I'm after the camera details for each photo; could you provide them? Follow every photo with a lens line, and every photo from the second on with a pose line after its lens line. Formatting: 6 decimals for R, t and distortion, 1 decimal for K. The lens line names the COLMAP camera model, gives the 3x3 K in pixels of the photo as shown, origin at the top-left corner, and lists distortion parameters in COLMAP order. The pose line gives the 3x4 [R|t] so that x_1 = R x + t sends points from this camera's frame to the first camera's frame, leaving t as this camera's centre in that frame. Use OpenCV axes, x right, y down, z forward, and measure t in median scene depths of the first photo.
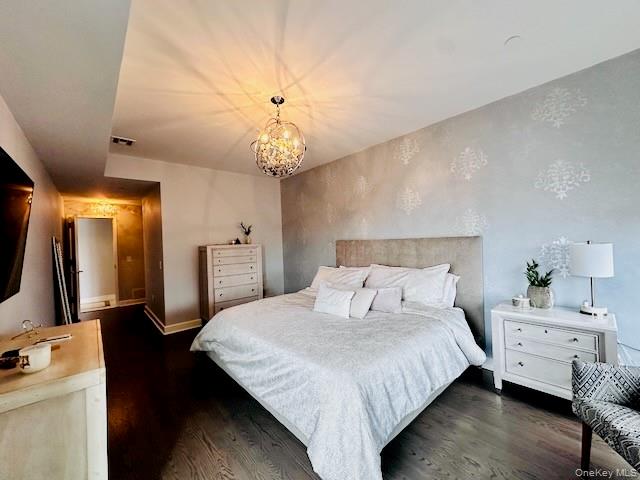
lens RADIAL K [[254.7, 0, 320.0], [0, 254.7, 240.0], [0, 0, 1]] dist [-0.001910, 0.000062]
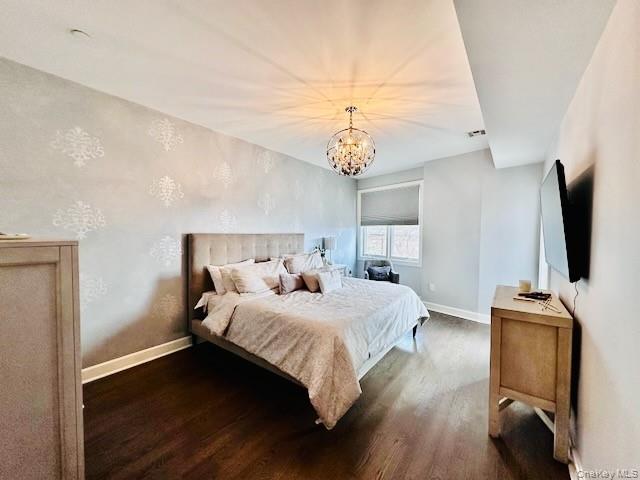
lens RADIAL K [[254.7, 0, 320.0], [0, 254.7, 240.0], [0, 0, 1]] dist [-0.001910, 0.000062]
pose [[-0.183174, 0.012998, 0.982995, -0.975995], [0.001842, 0.999915, -0.012879, 0.045564], [-0.983079, -0.000548, -0.183182, 1.039143]]
